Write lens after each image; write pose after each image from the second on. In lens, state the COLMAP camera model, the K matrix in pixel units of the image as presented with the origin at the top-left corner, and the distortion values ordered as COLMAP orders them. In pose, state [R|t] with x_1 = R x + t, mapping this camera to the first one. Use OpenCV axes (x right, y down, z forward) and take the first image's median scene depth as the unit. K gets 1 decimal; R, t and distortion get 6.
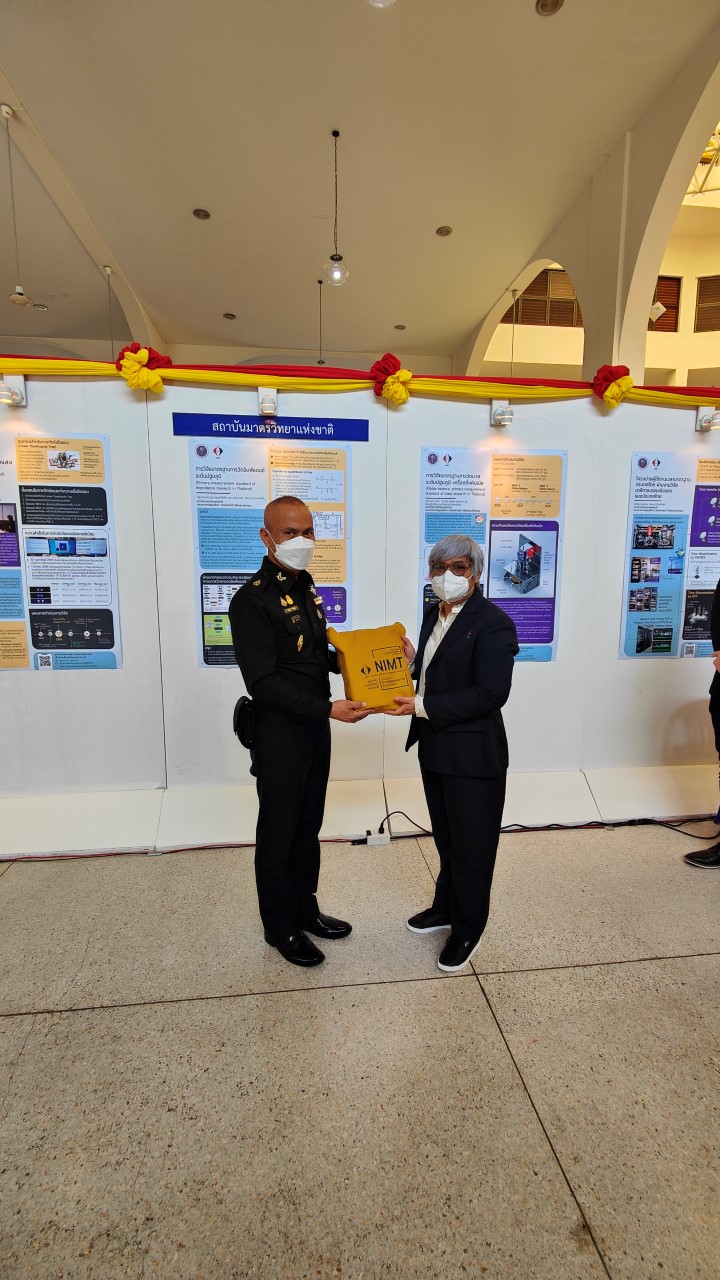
lens RADIAL K [[550.3, 0, 359.0], [0, 550.3, 645.4], [0, 0, 1]] dist [0.018670, -0.006957]
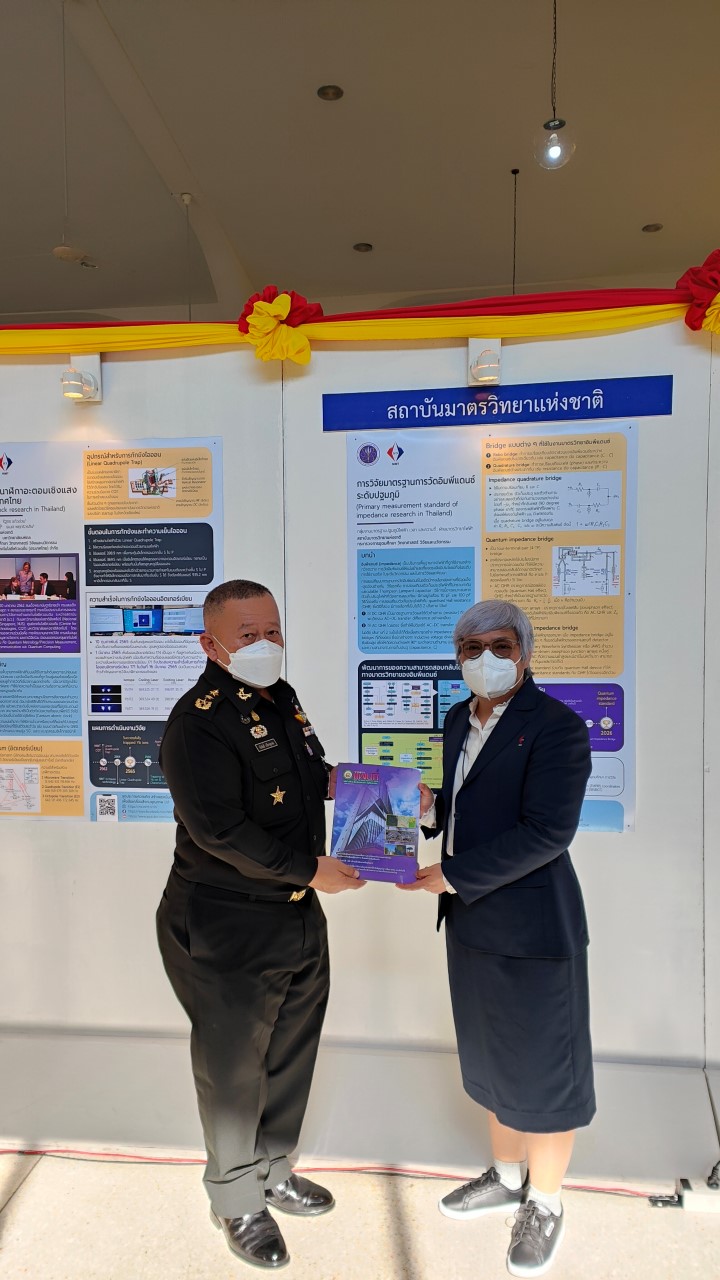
lens RADIAL K [[923.2, 0, 312.4], [0, 923.2, 680.1], [0, 0, 1]] dist [0.063913, -0.000250]
pose [[0.968406, -0.000772, -0.249377, -0.095889], [-0.024364, 0.994918, -0.097692, -0.016145], [0.248186, 0.100682, 0.963466, 0.062407]]
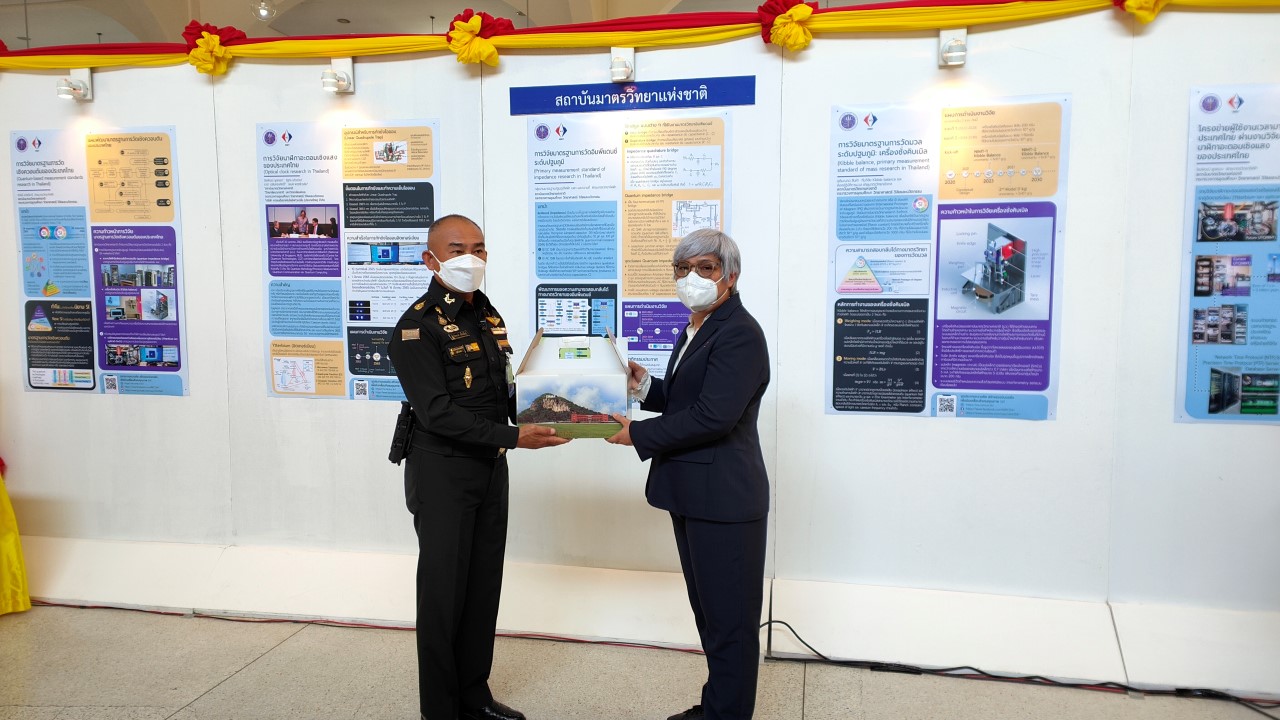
lens RADIAL K [[923.2, 0, 635.3], [0, 923.2, 373.2], [0, 0, 1]] dist [0.063913, -0.000250]
pose [[0.947799, 0.024844, -0.317900, 0.274016], [-0.044202, 0.997571, -0.053826, 0.061780], [0.315791, 0.065068, 0.946595, -0.202446]]
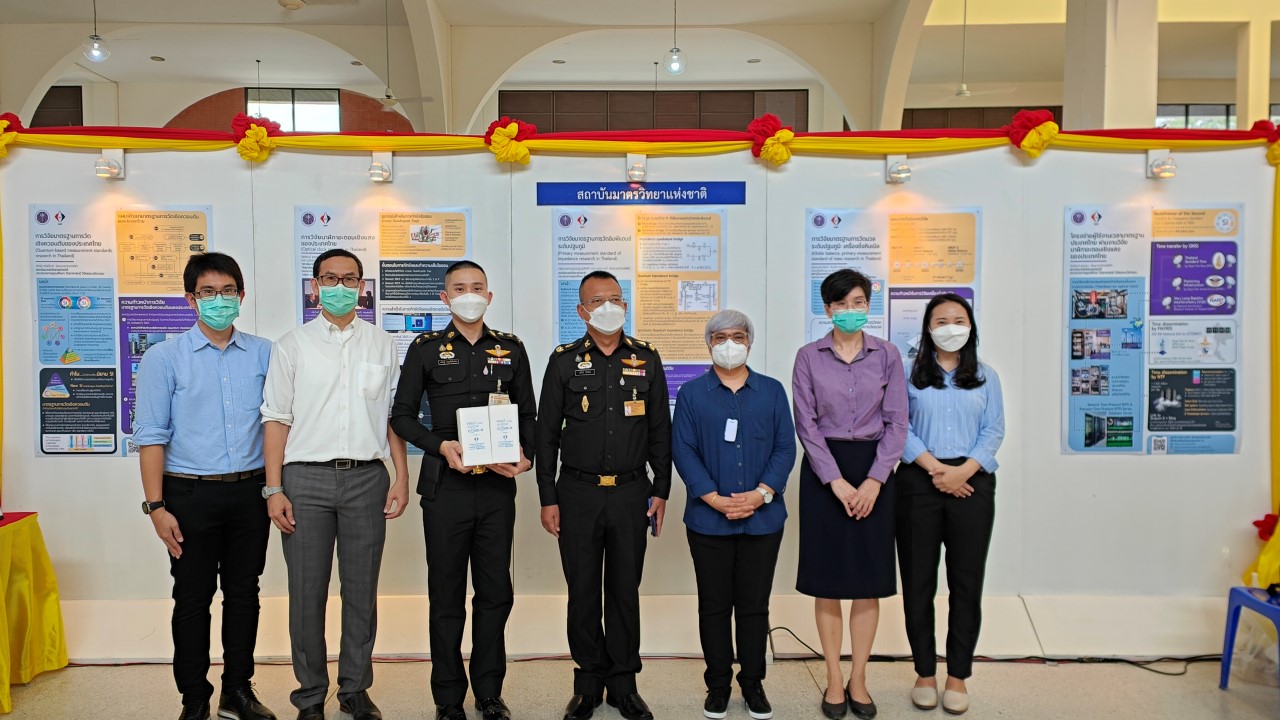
lens RADIAL K [[923.2, 0, 630.6], [0, 923.2, 374.1], [0, 0, 1]] dist [0.063913, -0.000250]
pose [[0.993095, -0.000754, -0.117310, 0.008243], [-0.011811, 0.994256, -0.106374, 0.070573], [0.116716, 0.107025, 0.987382, -0.498401]]
